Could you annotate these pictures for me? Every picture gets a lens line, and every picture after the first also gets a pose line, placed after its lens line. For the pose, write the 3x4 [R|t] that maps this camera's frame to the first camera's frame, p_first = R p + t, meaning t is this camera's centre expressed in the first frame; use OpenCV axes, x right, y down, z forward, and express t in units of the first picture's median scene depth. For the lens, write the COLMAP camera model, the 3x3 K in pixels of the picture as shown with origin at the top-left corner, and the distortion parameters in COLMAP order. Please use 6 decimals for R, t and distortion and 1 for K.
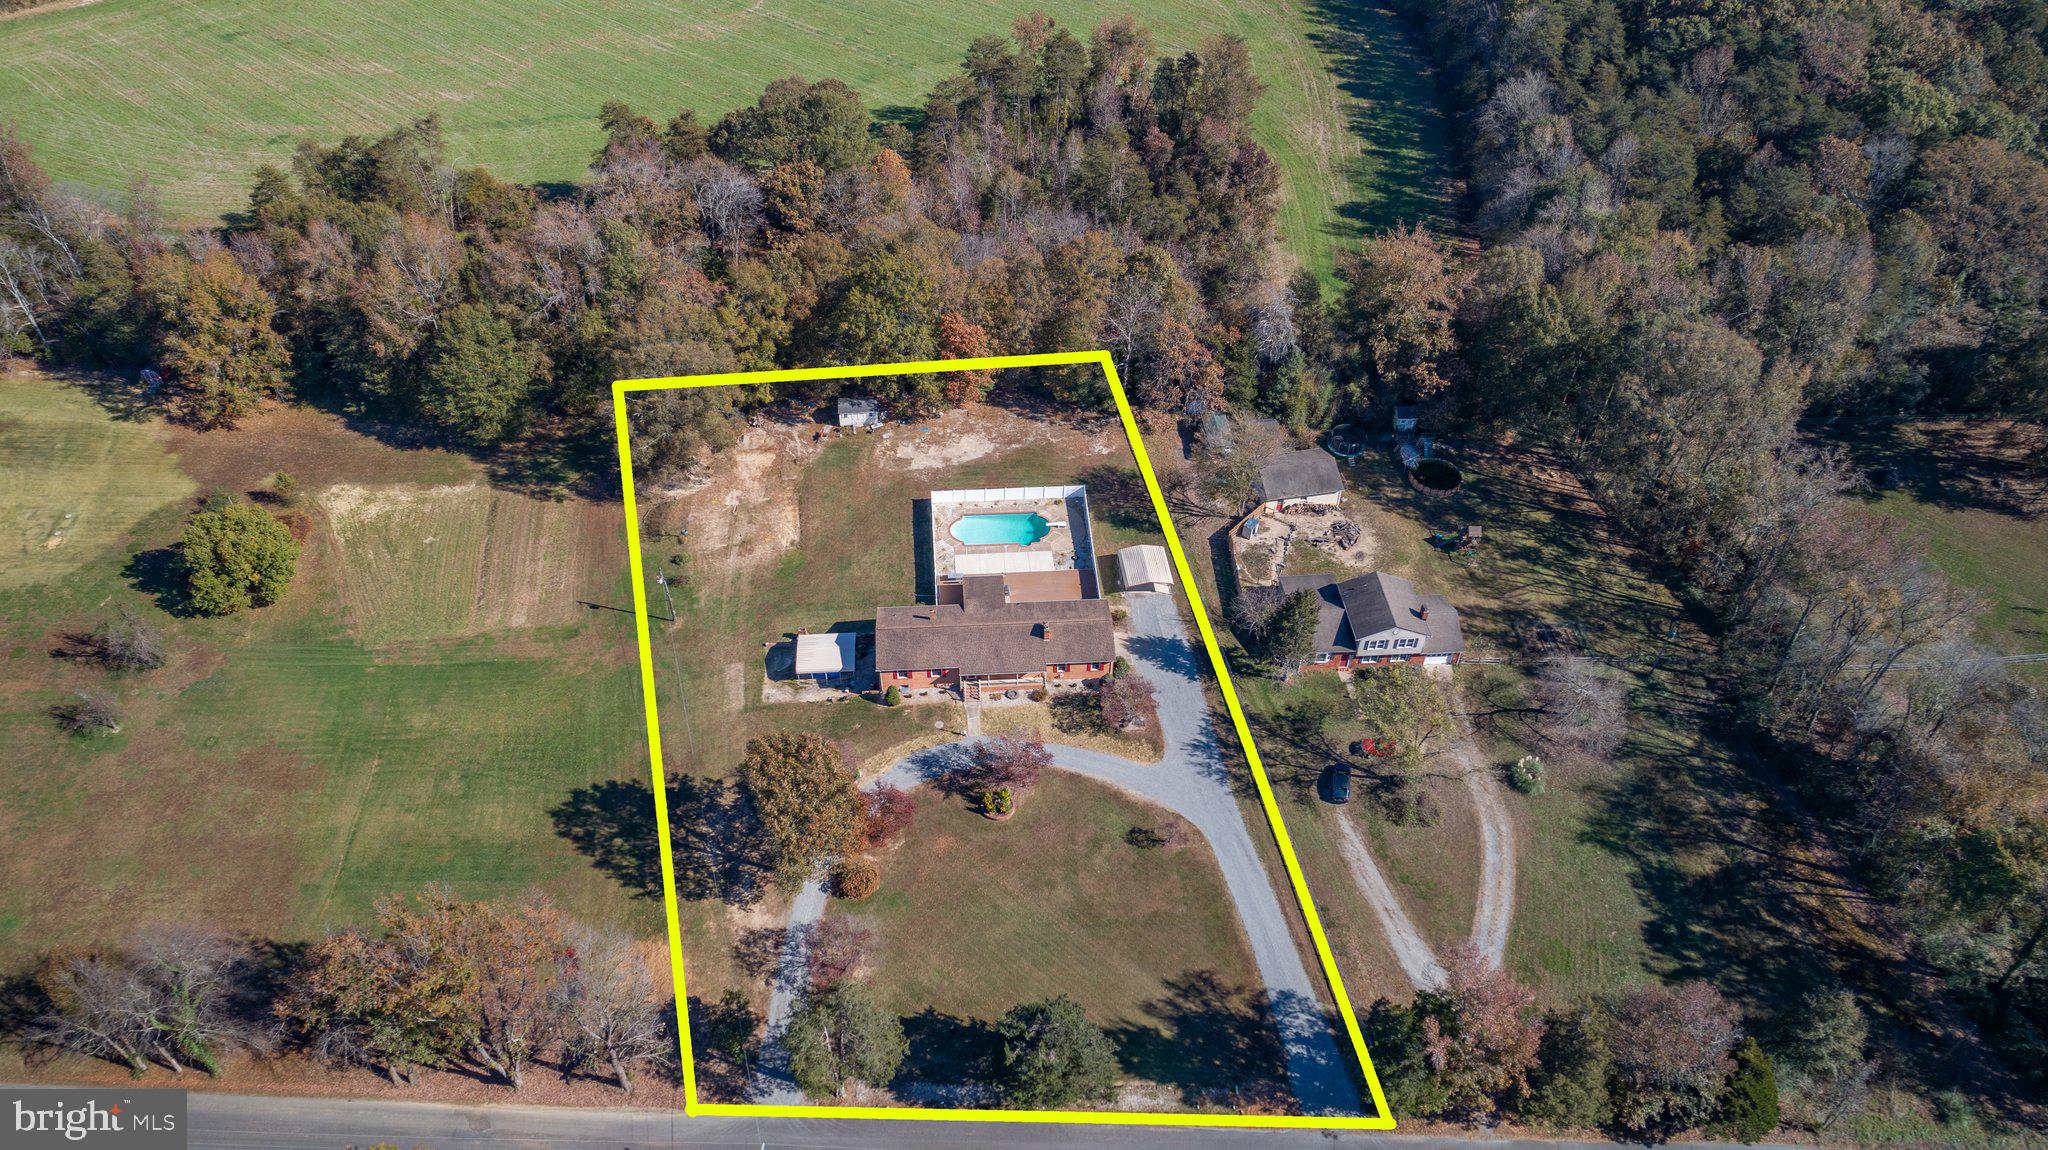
lens RADIAL K [[1380.0, 0, 1028.4], [0, 1380.0, 575.3], [0, 0, 1]] dist [-0.005382, 0.000200]
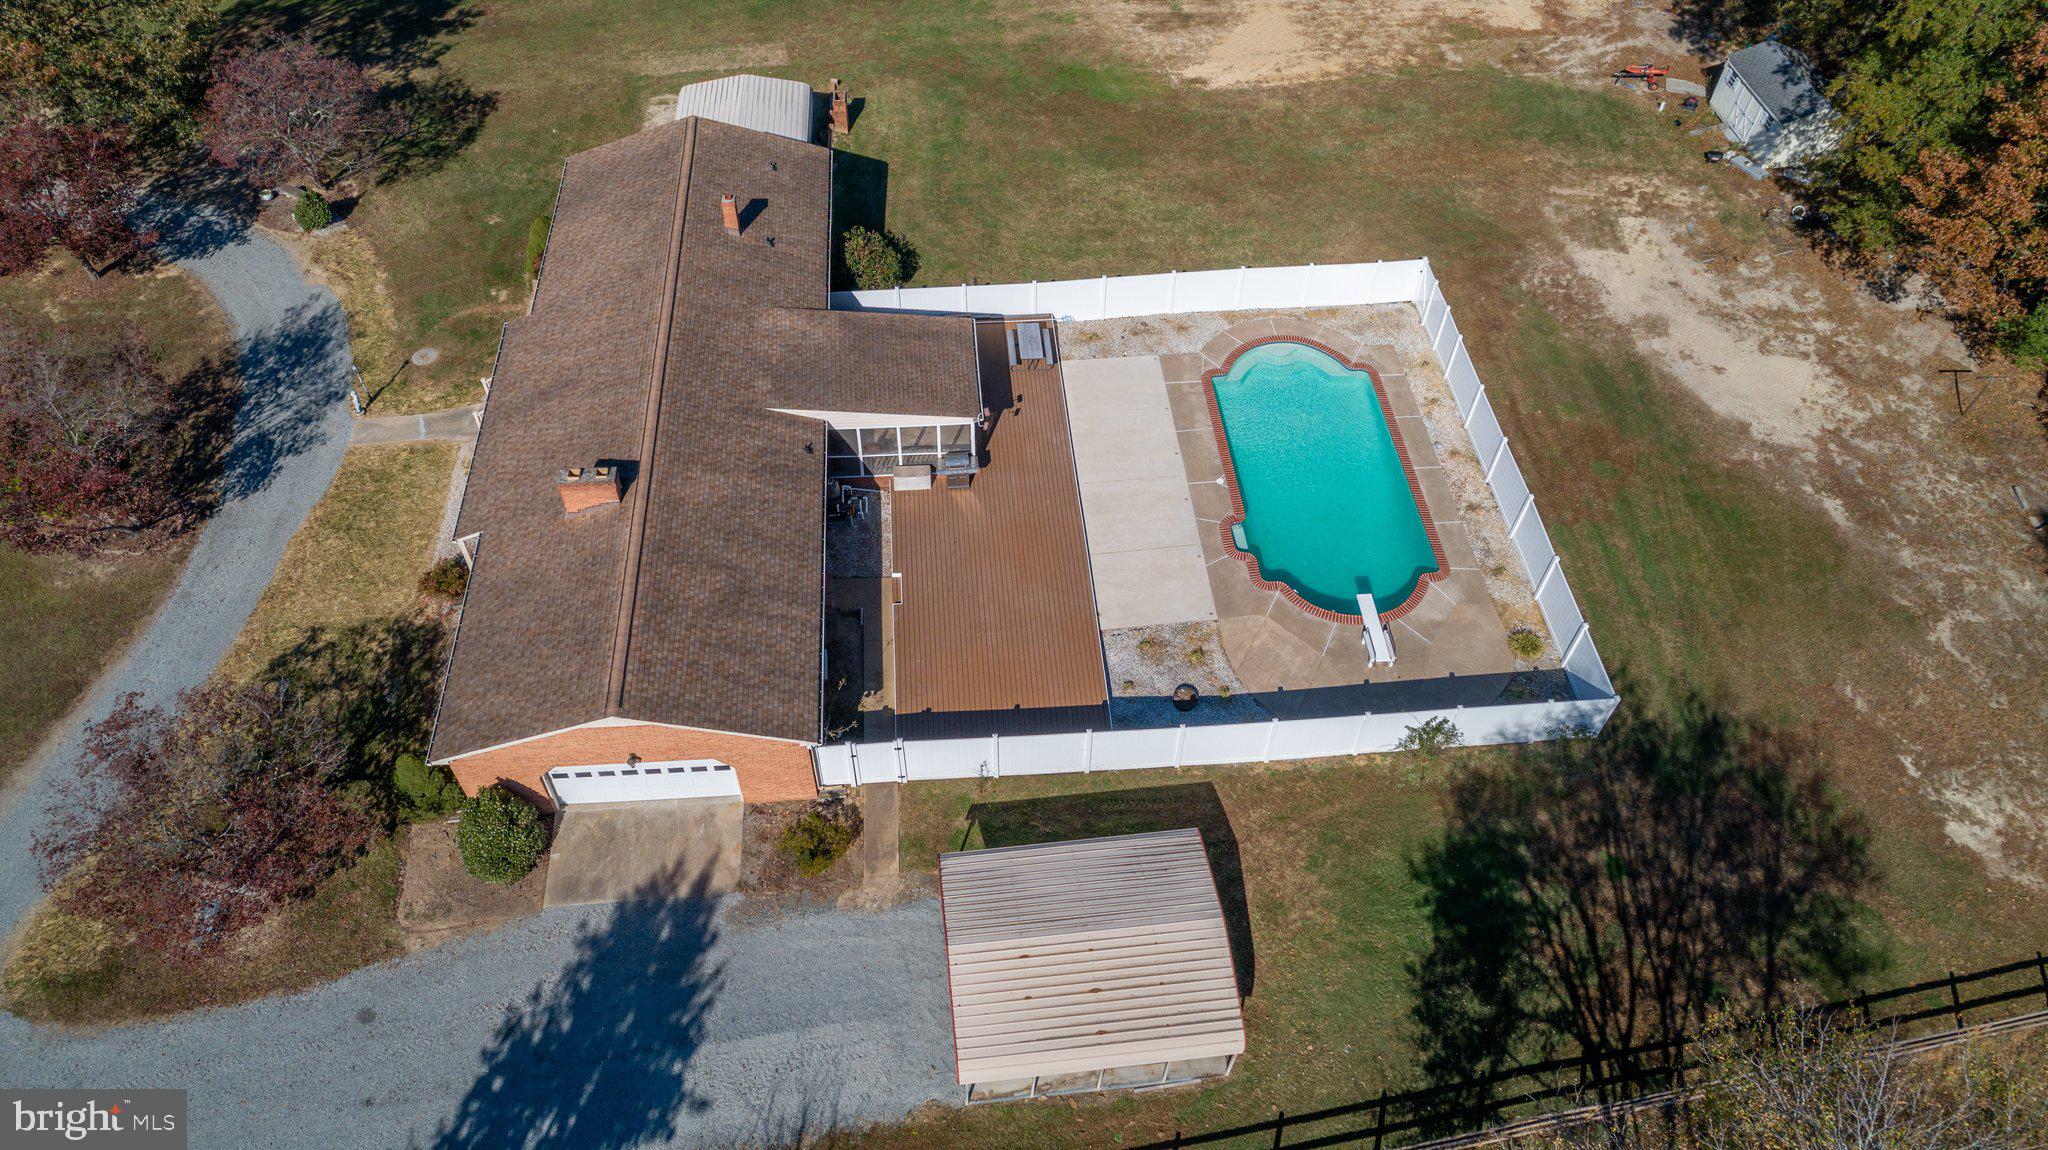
lens RADIAL K [[1379.3, 0, 1016.7], [0, 1379.3, 579.6], [0, 0, 1]] dist [-0.006994, 0.005193]
pose [[0.010500, 0.760093, -0.649729, 0.188212], [-0.703456, 0.467403, 0.535429, -0.140155], [0.710661, 0.451434, 0.539600, 0.932536]]
